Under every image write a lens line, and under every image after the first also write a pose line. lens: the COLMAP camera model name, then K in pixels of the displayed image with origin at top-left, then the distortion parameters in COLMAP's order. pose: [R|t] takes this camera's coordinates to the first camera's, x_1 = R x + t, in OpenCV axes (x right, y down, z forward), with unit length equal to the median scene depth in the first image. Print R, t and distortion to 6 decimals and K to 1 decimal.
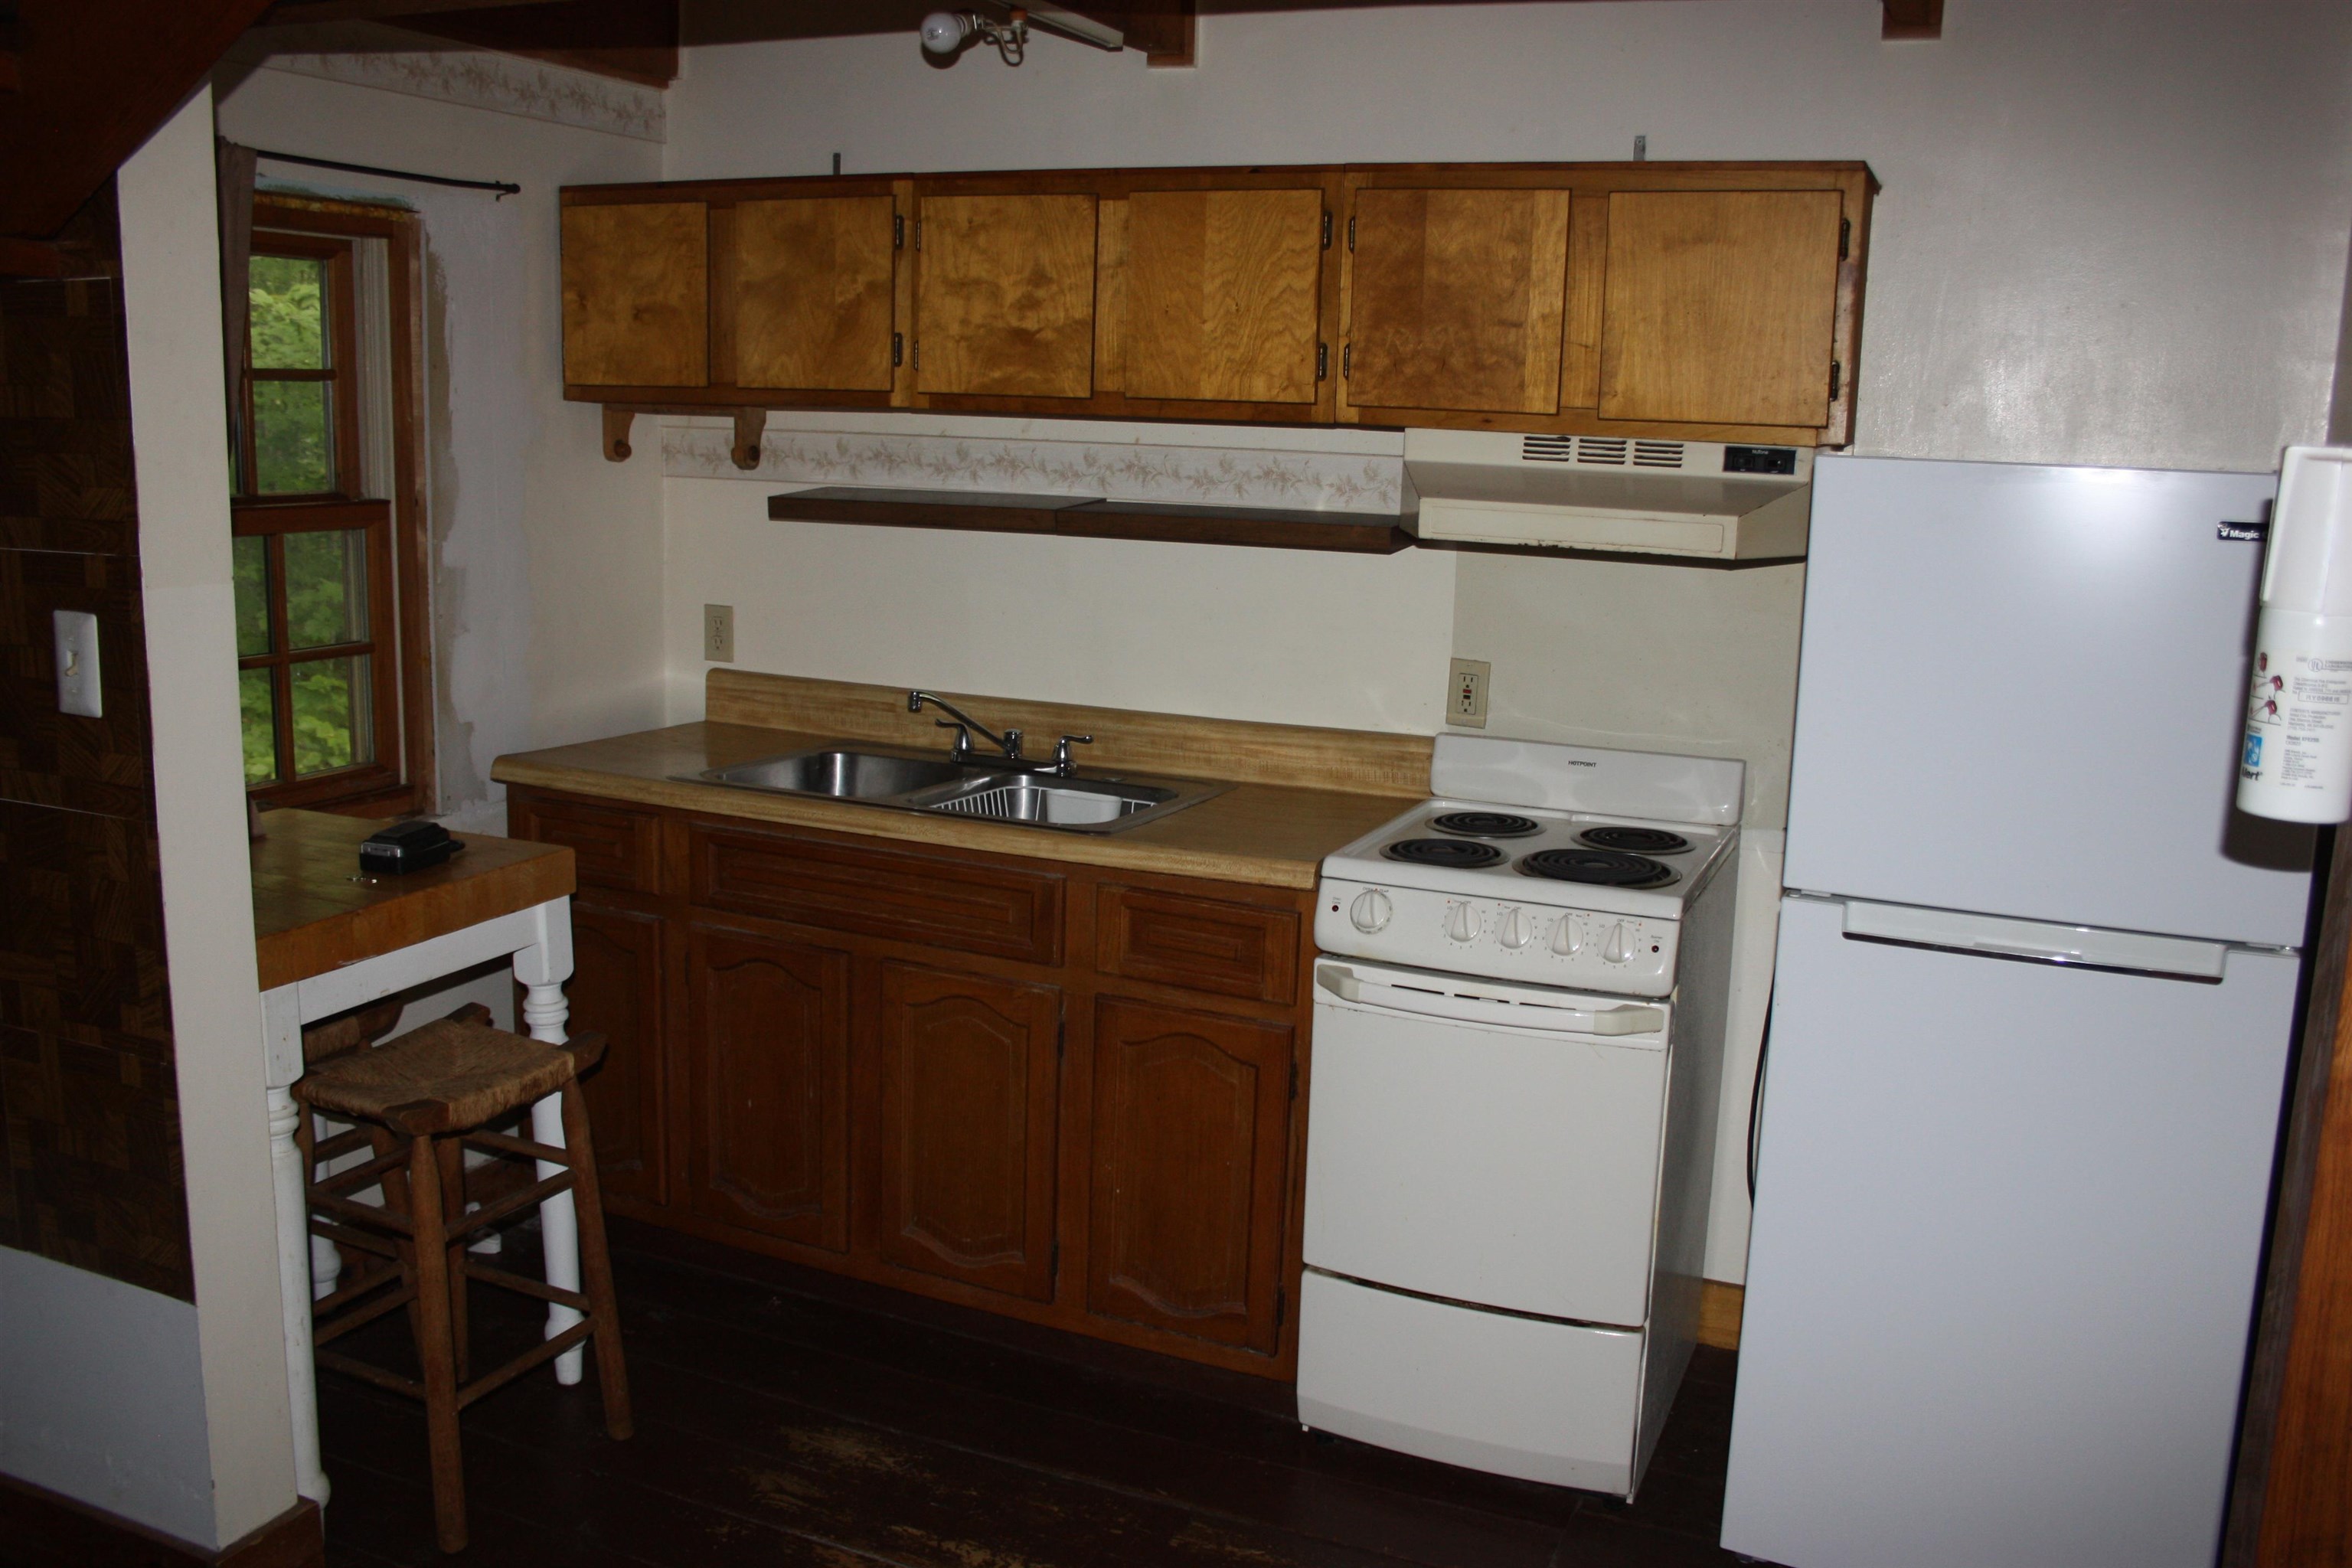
lens RADIAL K [[1953.9, 0, 1174.8], [0, 1953.9, 773.1], [0, 0, 1]] dist [-0.155901, 0.129613]
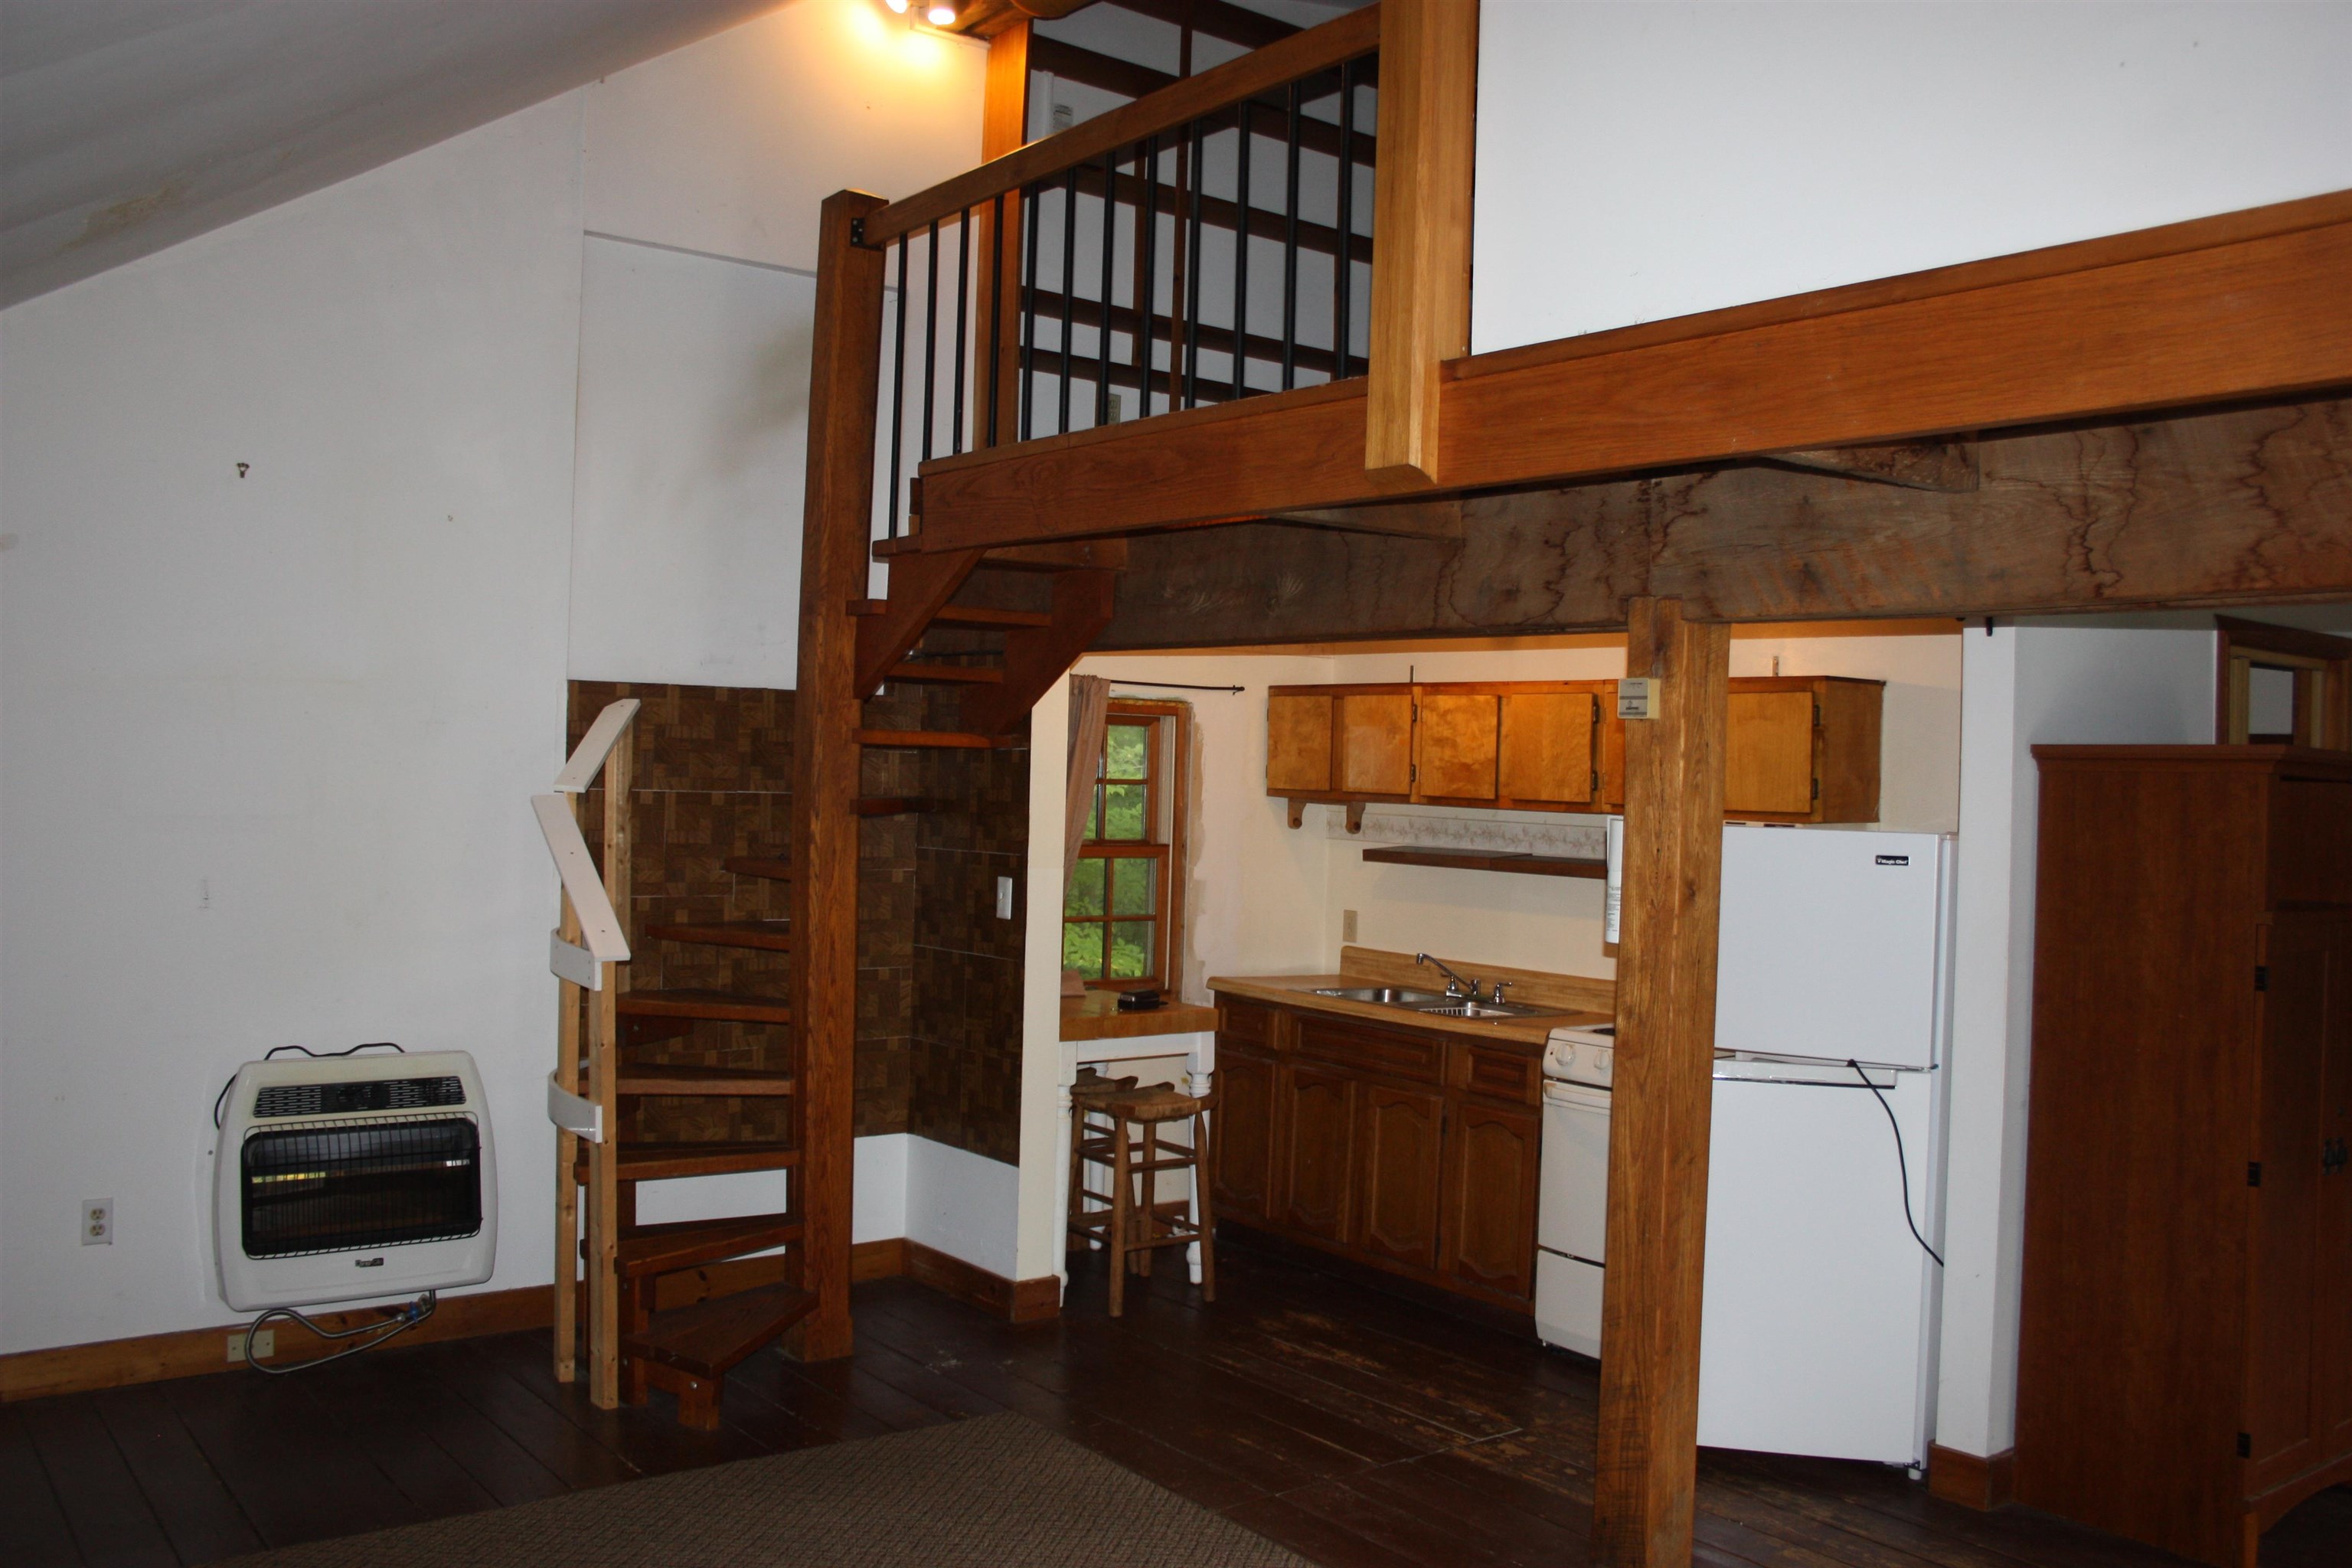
lens RADIAL K [[1953.9, 0, 1175.6], [0, 1953.9, 771.7], [0, 0, 1]] dist [-0.155901, 0.129613]
pose [[0.879600, -0.002206, -0.475709, 0.624480], [-0.092520, 0.980102, -0.175616, 0.155121], [0.466631, 0.198484, 0.861893, -0.853356]]
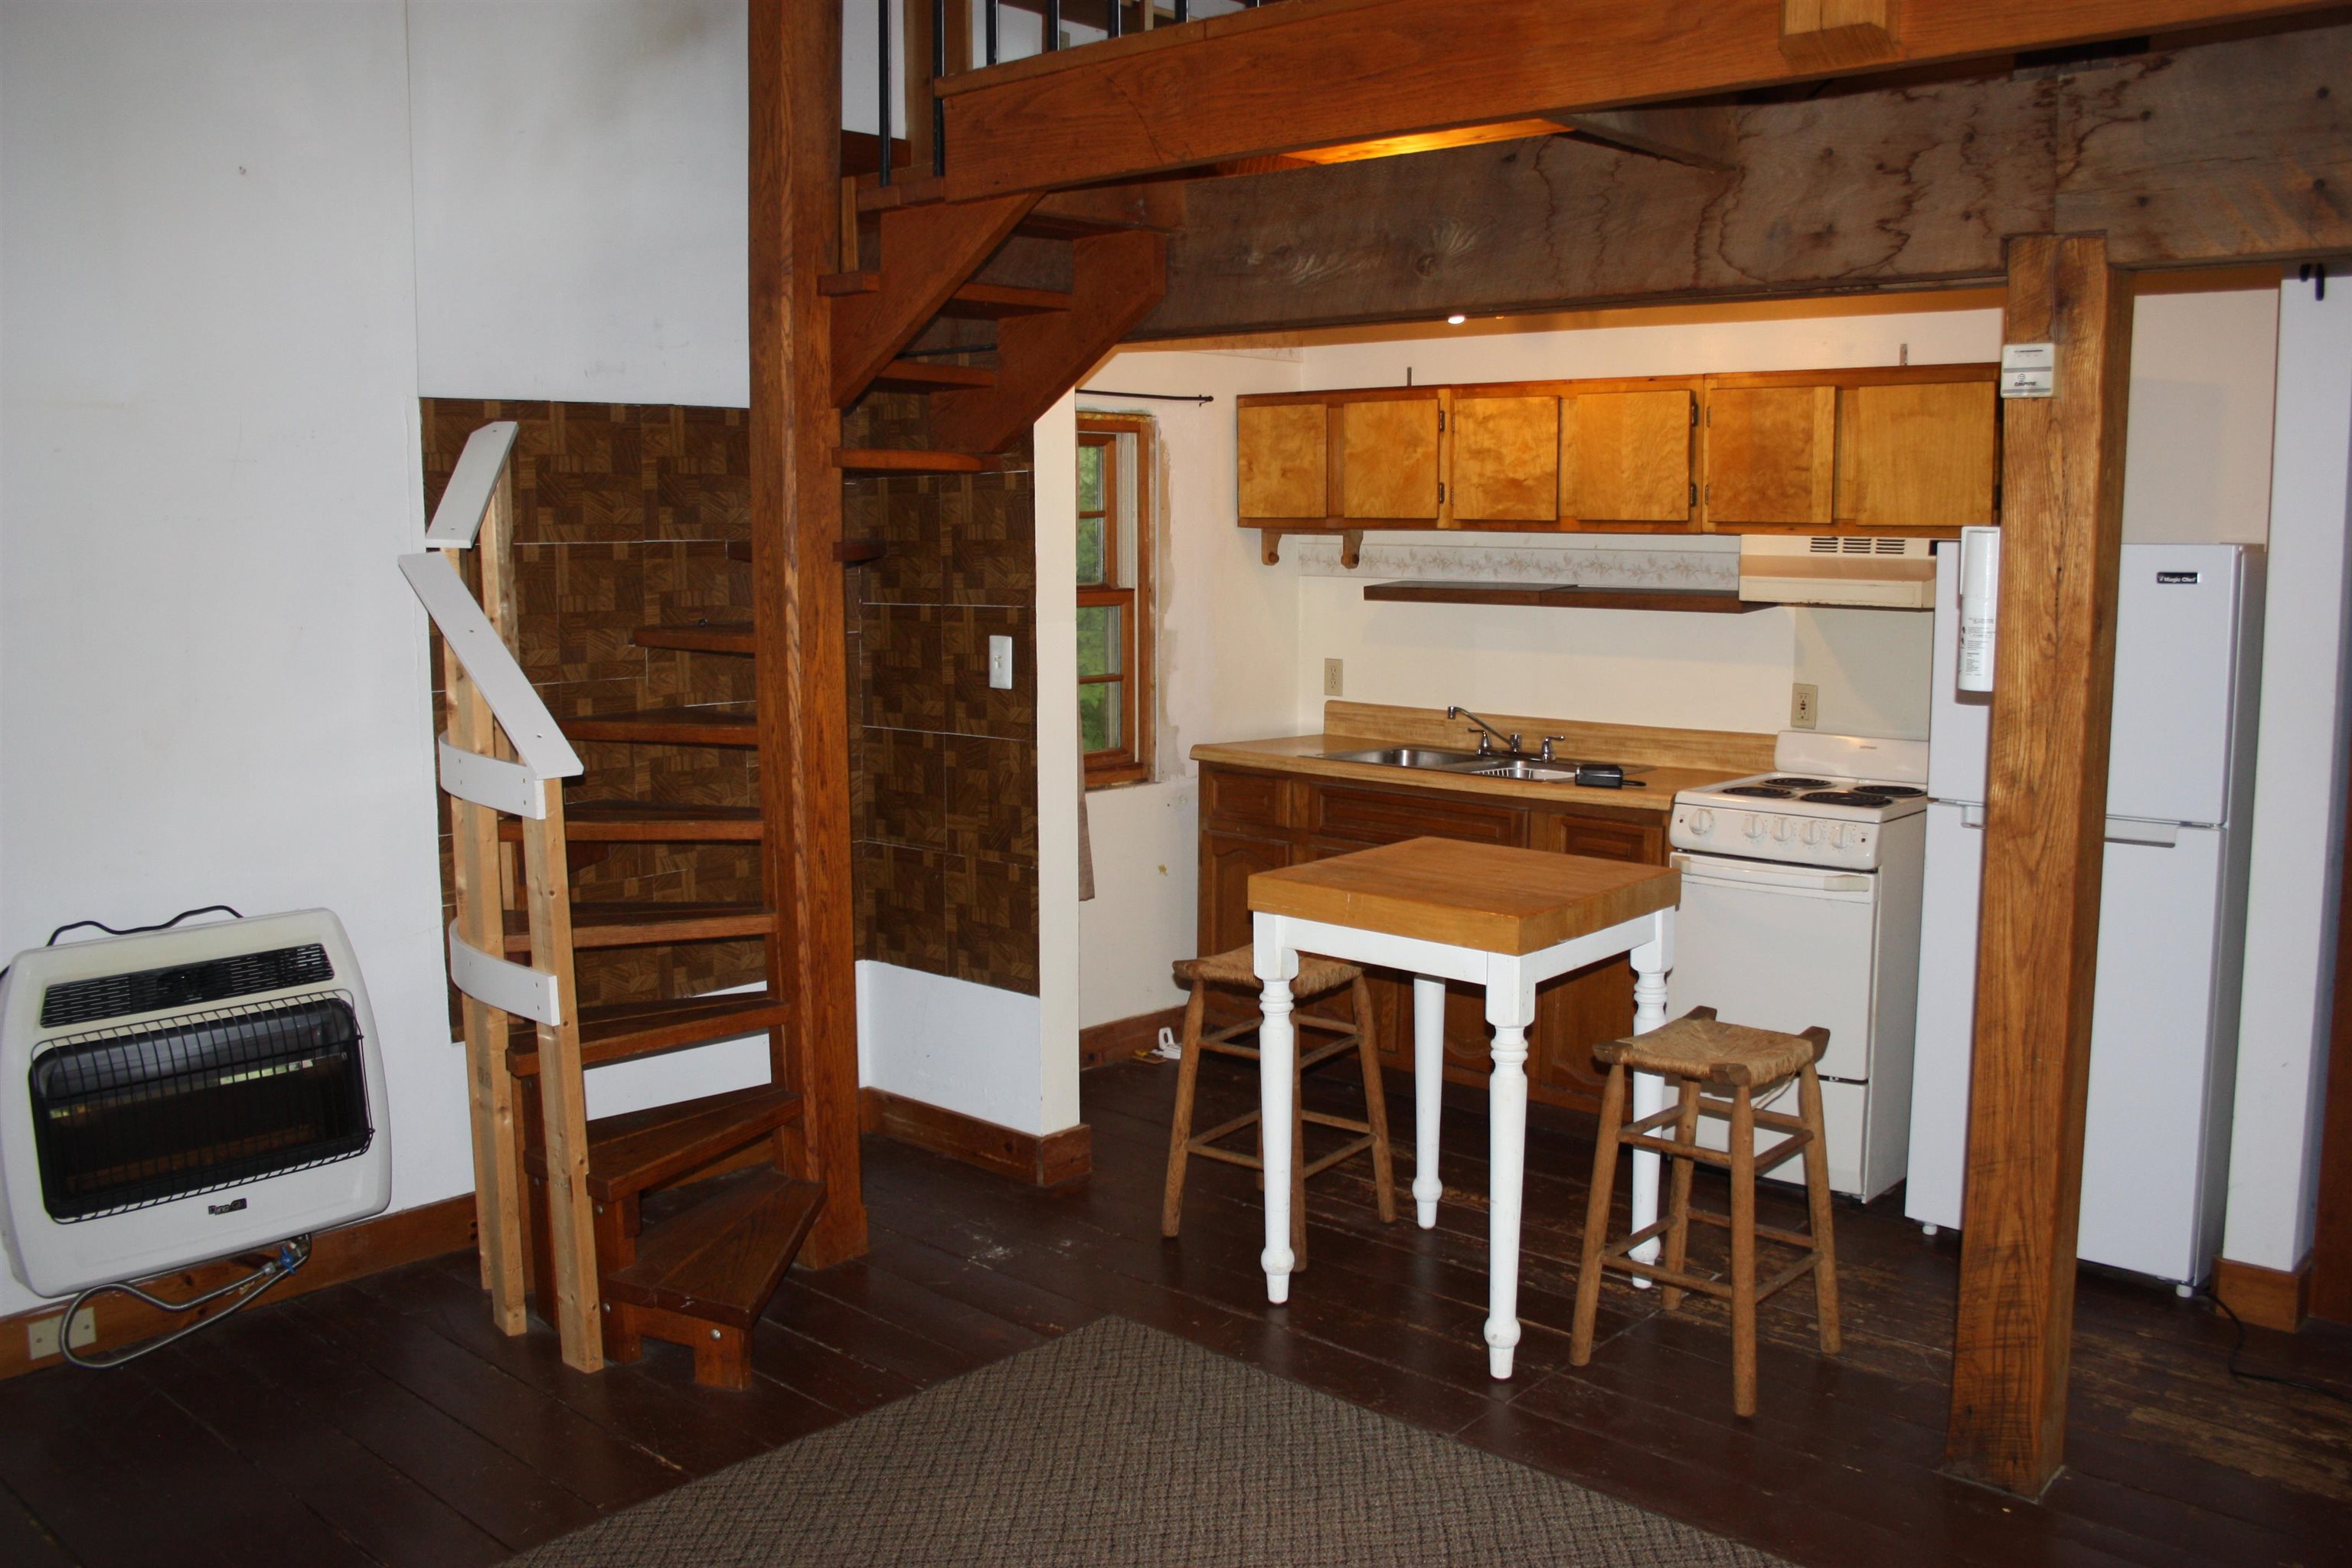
lens RADIAL K [[1953.9, 0, 1189.9], [0, 1953.9, 768.9], [0, 0, 1]] dist [-0.155901, 0.129613]
pose [[0.949357, 0.010035, -0.314040, 0.184830], [-0.030279, 0.997760, -0.059653, 0.124557], [0.312738, 0.066141, 0.947534, -0.641449]]
